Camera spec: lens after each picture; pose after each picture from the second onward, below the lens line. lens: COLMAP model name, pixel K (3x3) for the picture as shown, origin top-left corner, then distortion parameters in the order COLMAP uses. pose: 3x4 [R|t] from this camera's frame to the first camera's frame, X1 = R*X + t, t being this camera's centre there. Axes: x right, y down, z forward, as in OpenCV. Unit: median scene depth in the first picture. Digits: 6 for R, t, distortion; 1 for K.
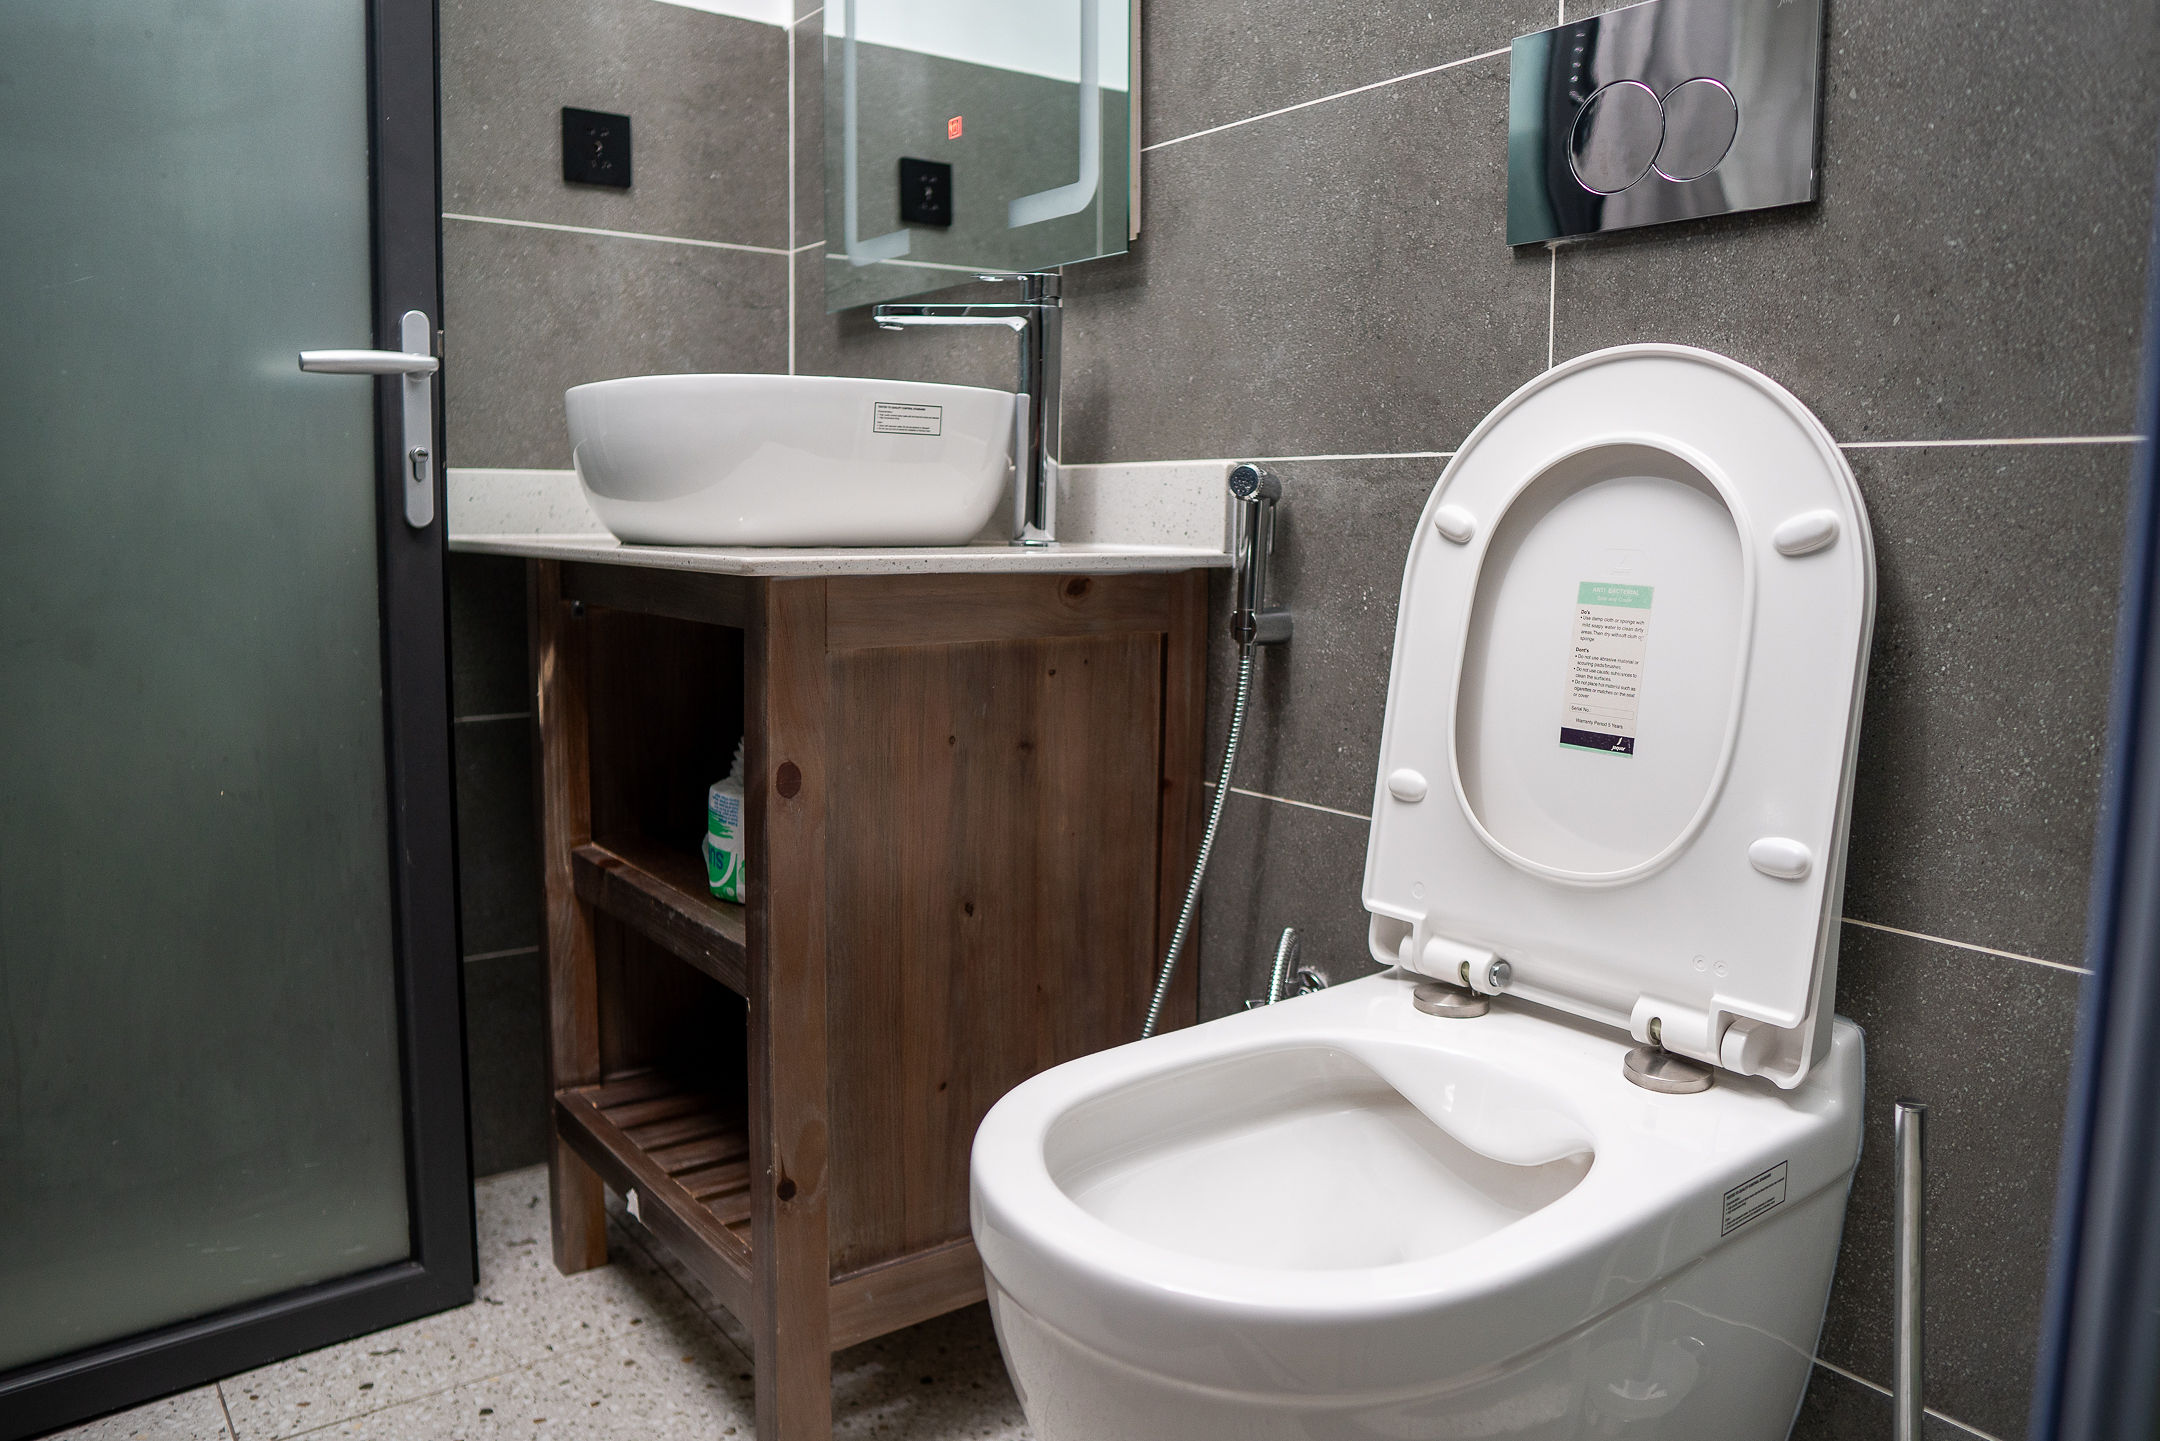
lens RADIAL K [[1523.4, 0, 1080.5], [0, 1523.4, 713.5], [0, 0, 1]] dist [-0.108828, 0.069659]
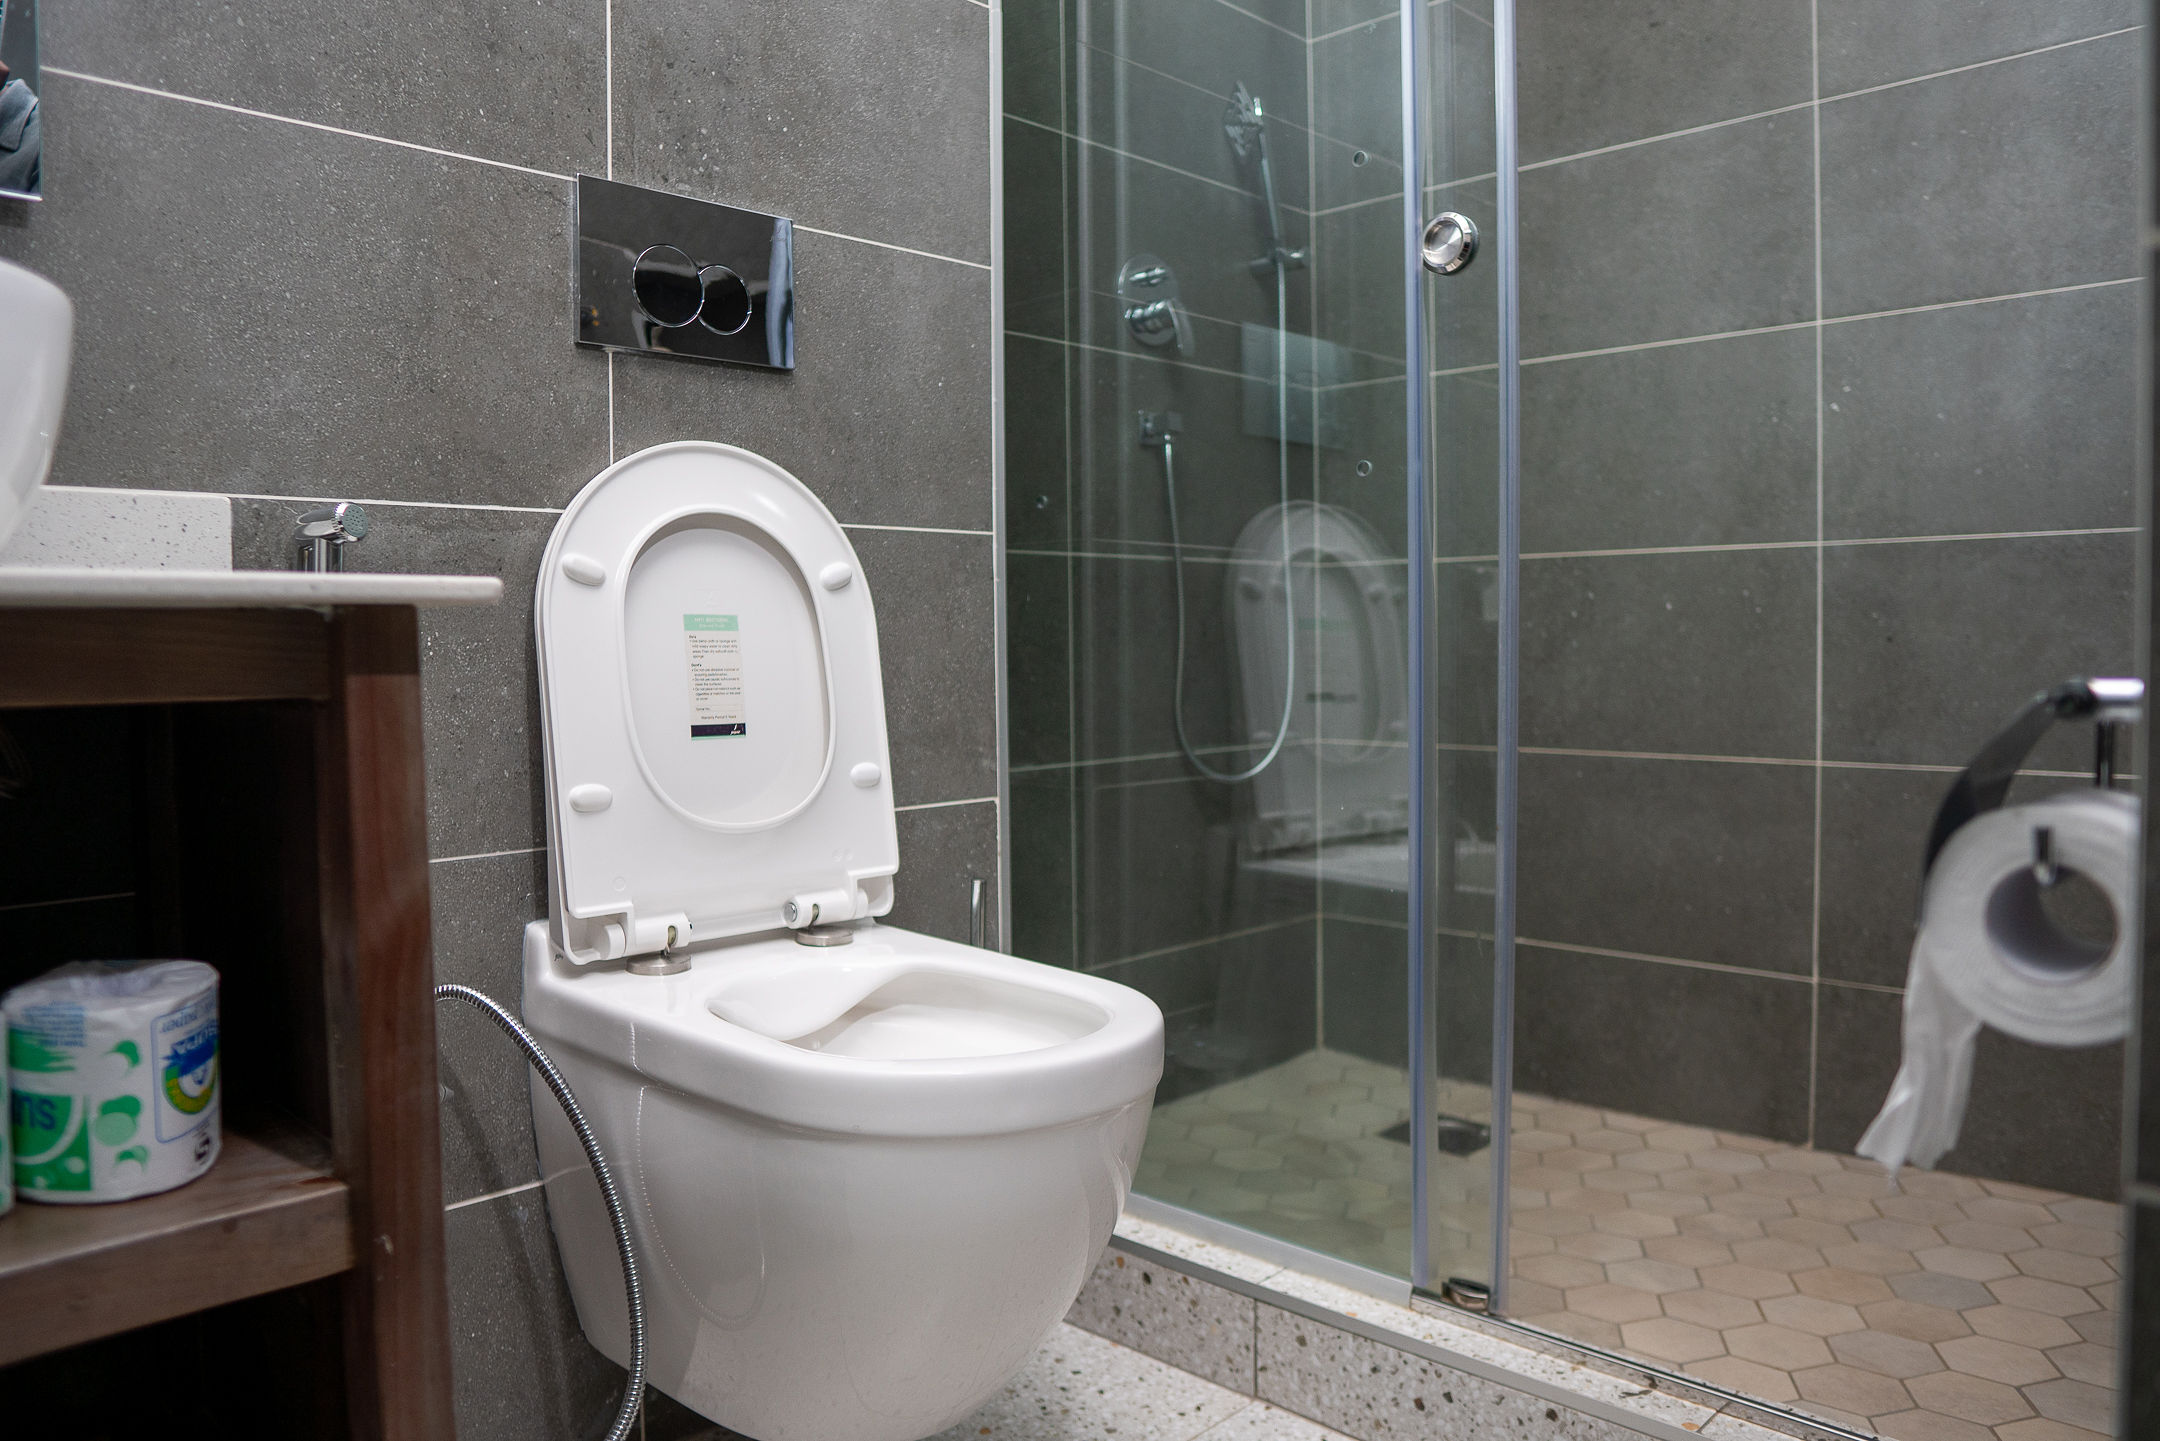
lens RADIAL K [[1523.4, 0, 1081.1], [0, 1523.4, 703.1], [0, 0, 1]] dist [-0.108828, 0.069659]
pose [[-0.151611, -0.055381, 0.986887, -1.036304], [0.133038, 0.988201, 0.075893, -0.065038], [-0.979446, 0.142800, -0.142455, 0.860327]]
